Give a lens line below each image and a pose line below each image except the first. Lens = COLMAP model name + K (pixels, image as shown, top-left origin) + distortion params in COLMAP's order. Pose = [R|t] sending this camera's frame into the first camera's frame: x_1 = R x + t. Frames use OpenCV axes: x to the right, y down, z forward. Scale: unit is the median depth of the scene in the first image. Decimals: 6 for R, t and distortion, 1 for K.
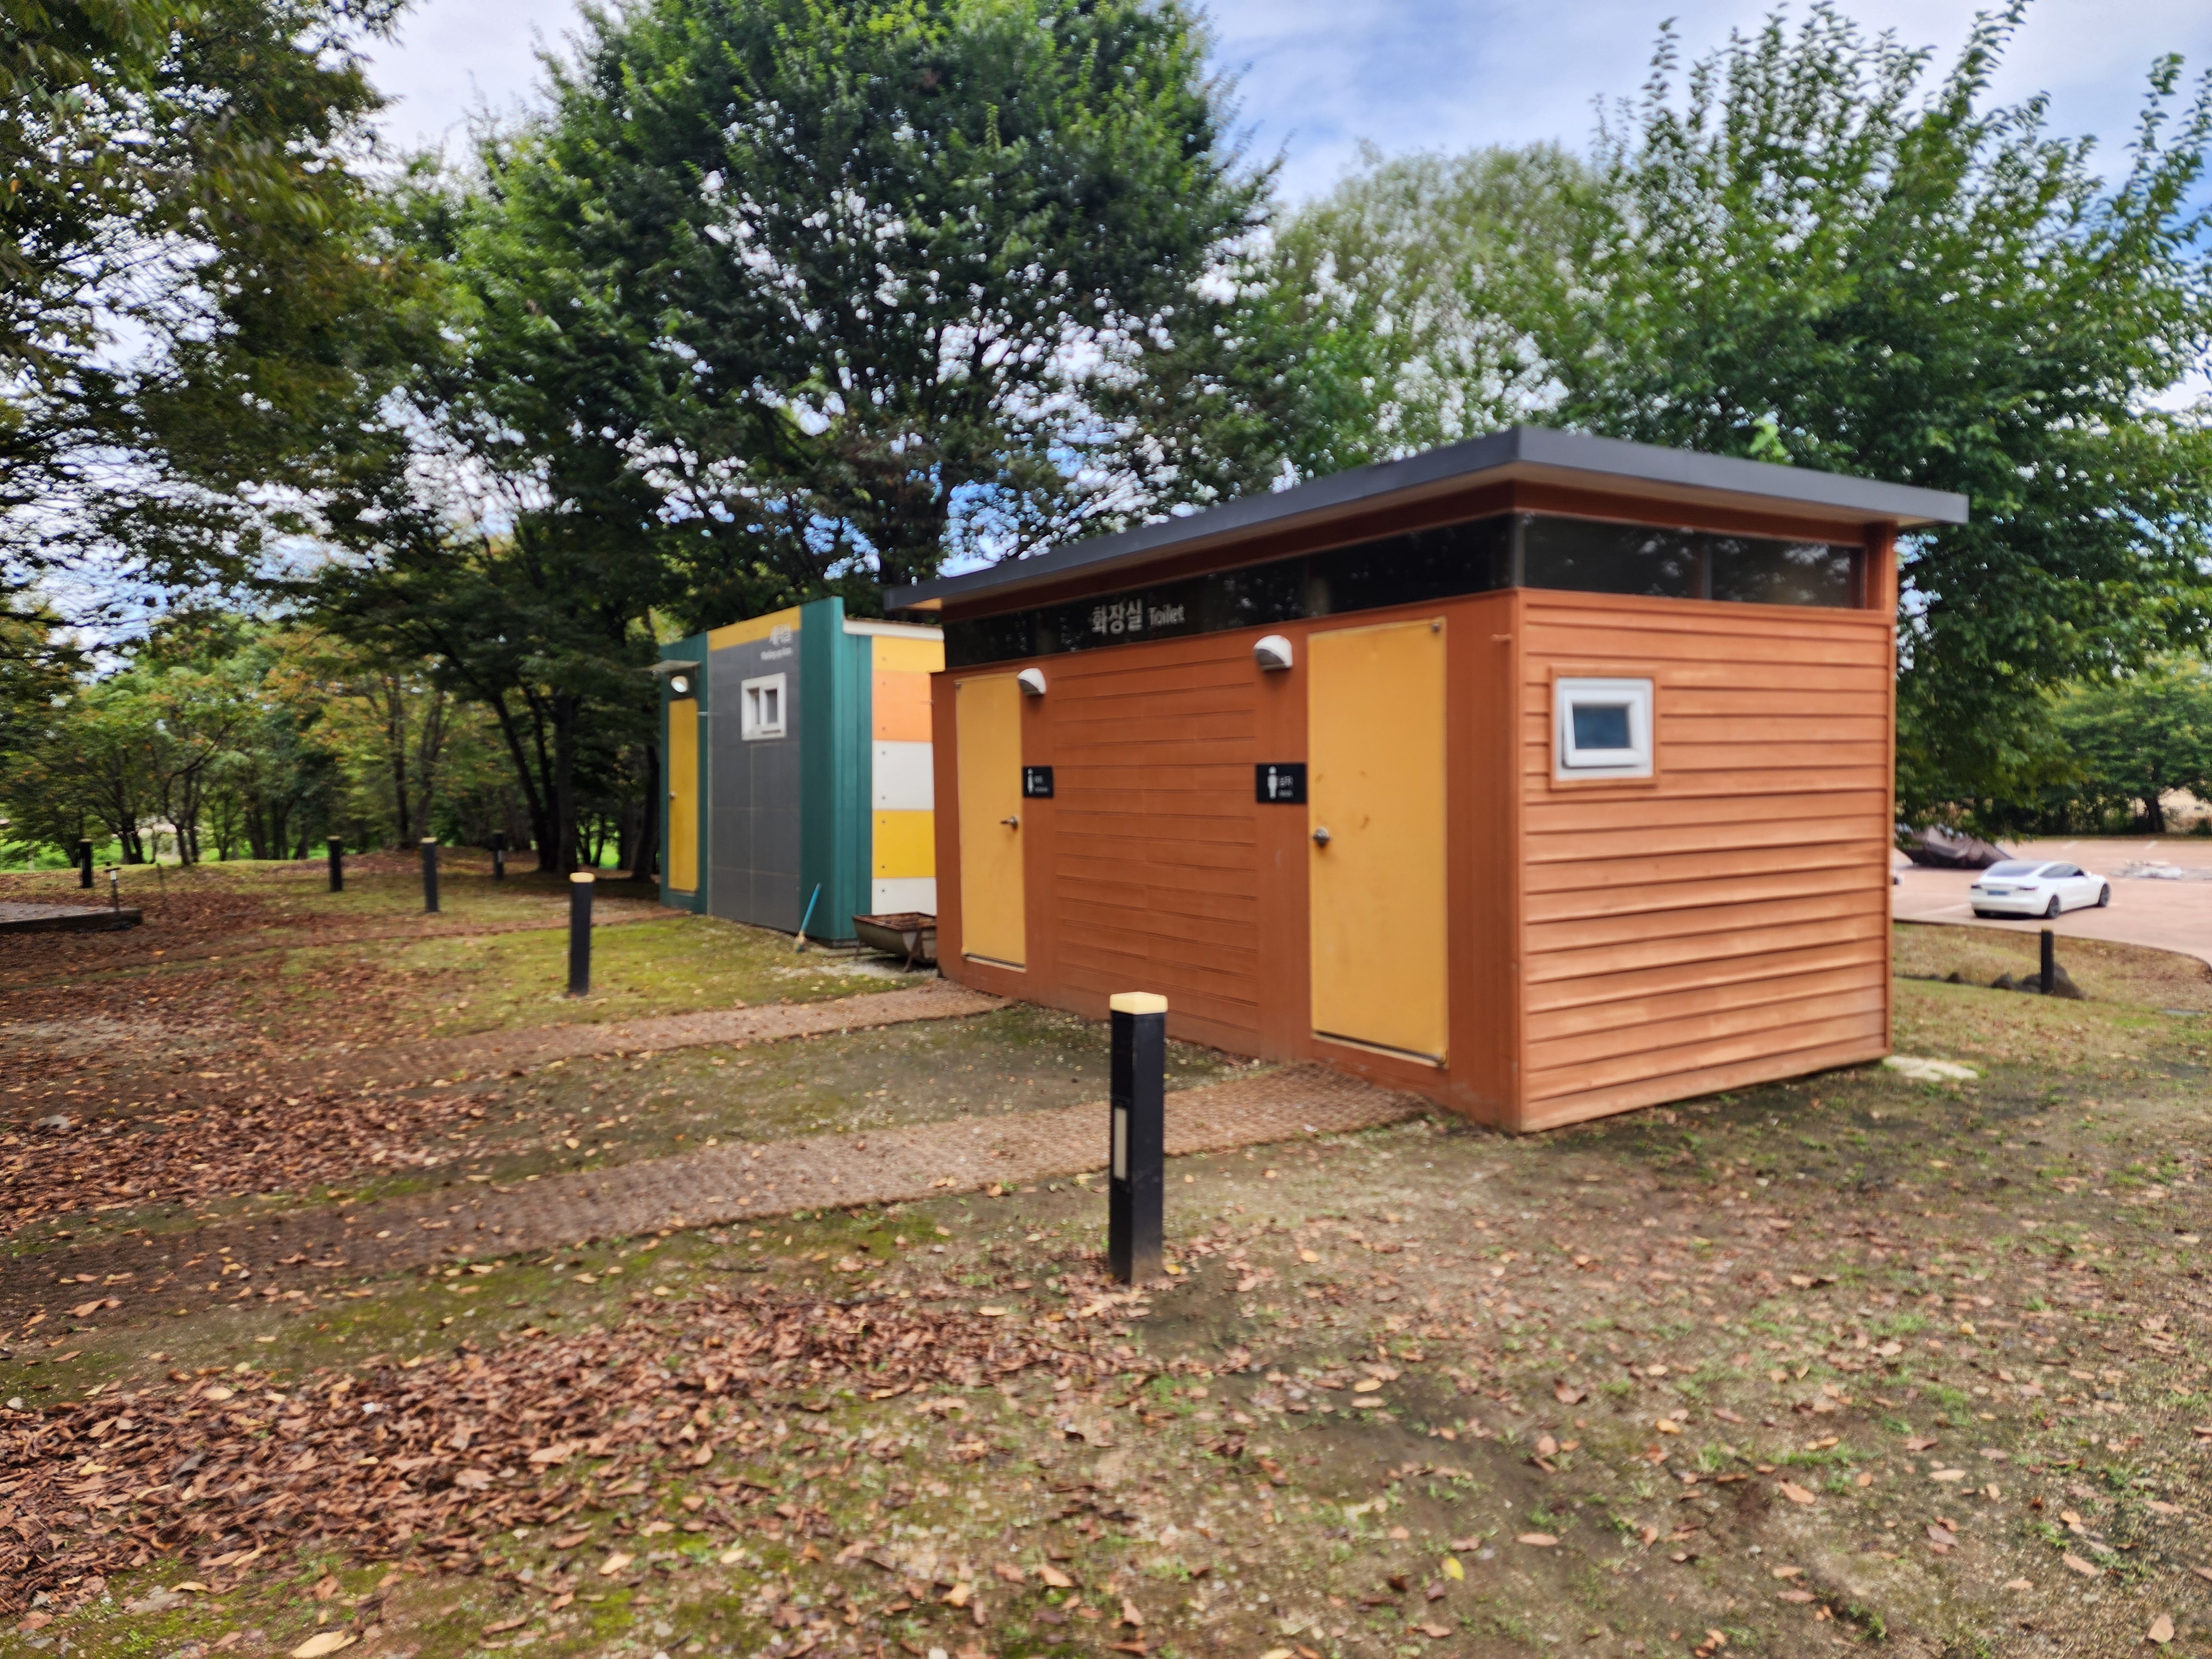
lens RADIAL K [[1480.0, 0, 1106.0], [0, 1480.0, 829.5], [0, 0, 1]] dist [0.004733, 0.000930]
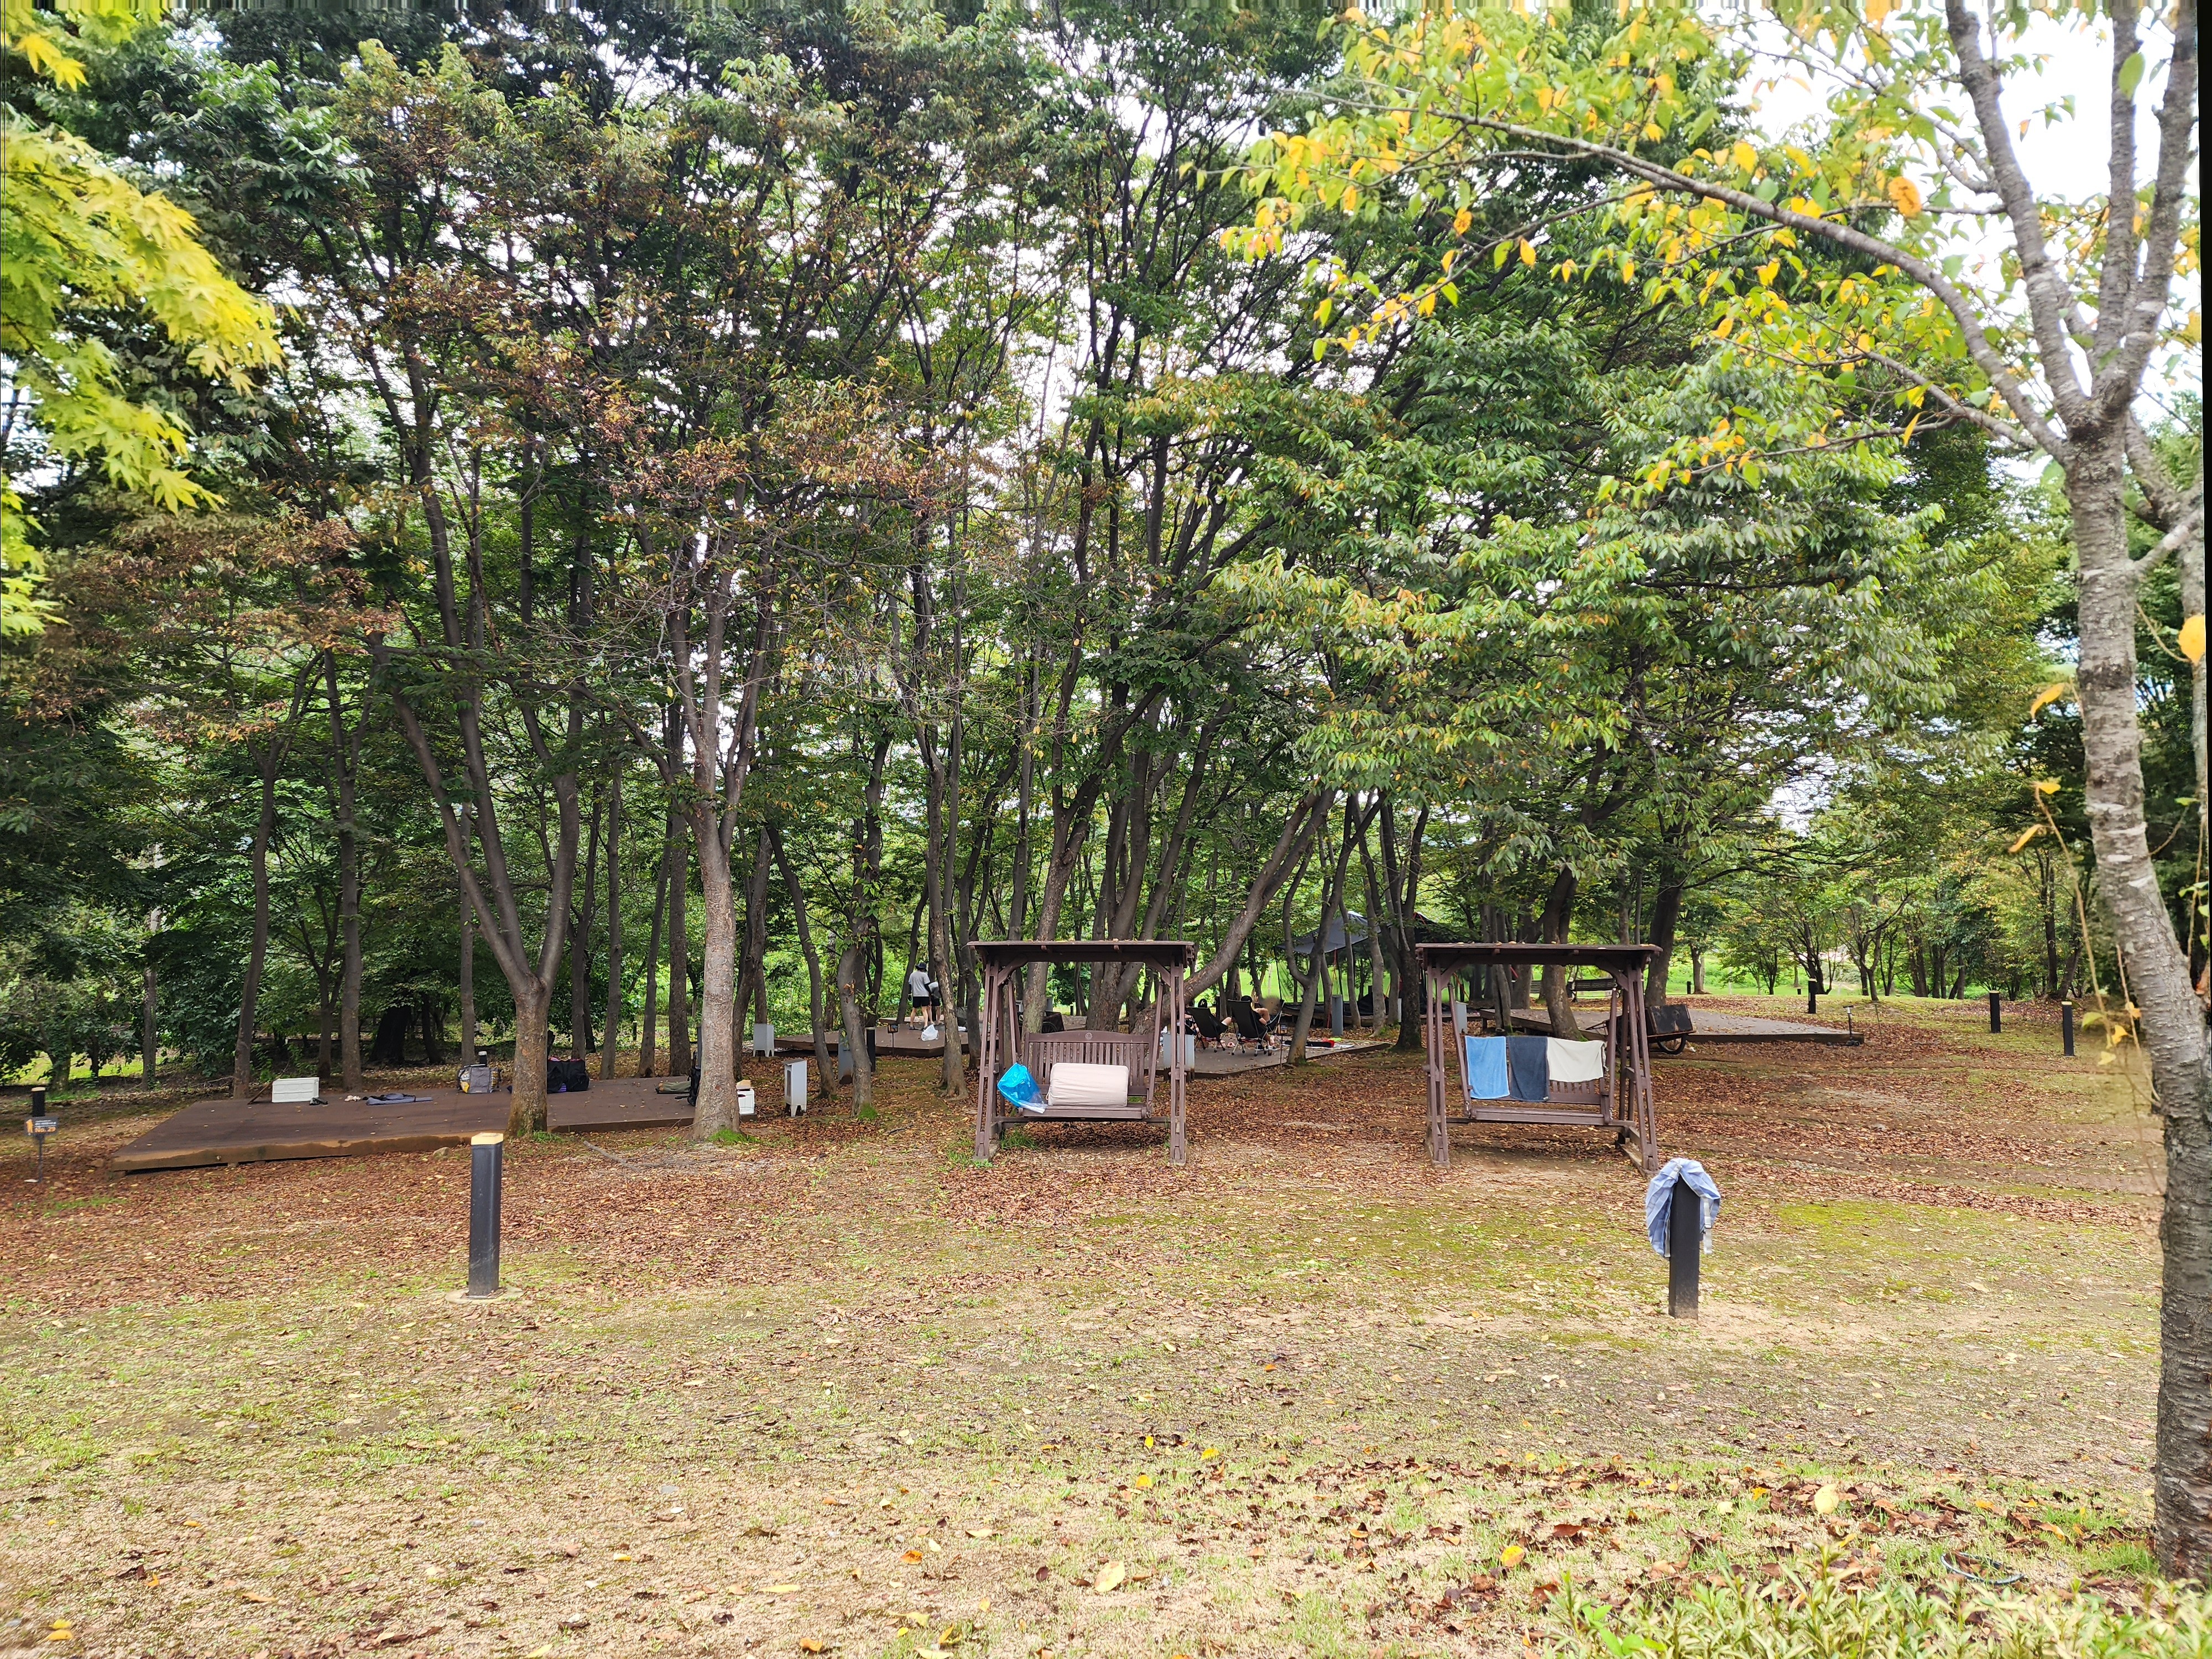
lens RADIAL K [[1480.0, 0, 1106.0], [0, 1480.0, 829.5], [0, 0, 1]] dist [0.004733, 0.000930]
pose [[0.528707, -0.029100, -0.848305, 0.104728], [-0.045075, 0.997039, -0.062295, -0.011305], [0.847607, 0.071173, 0.525830, -0.211605]]
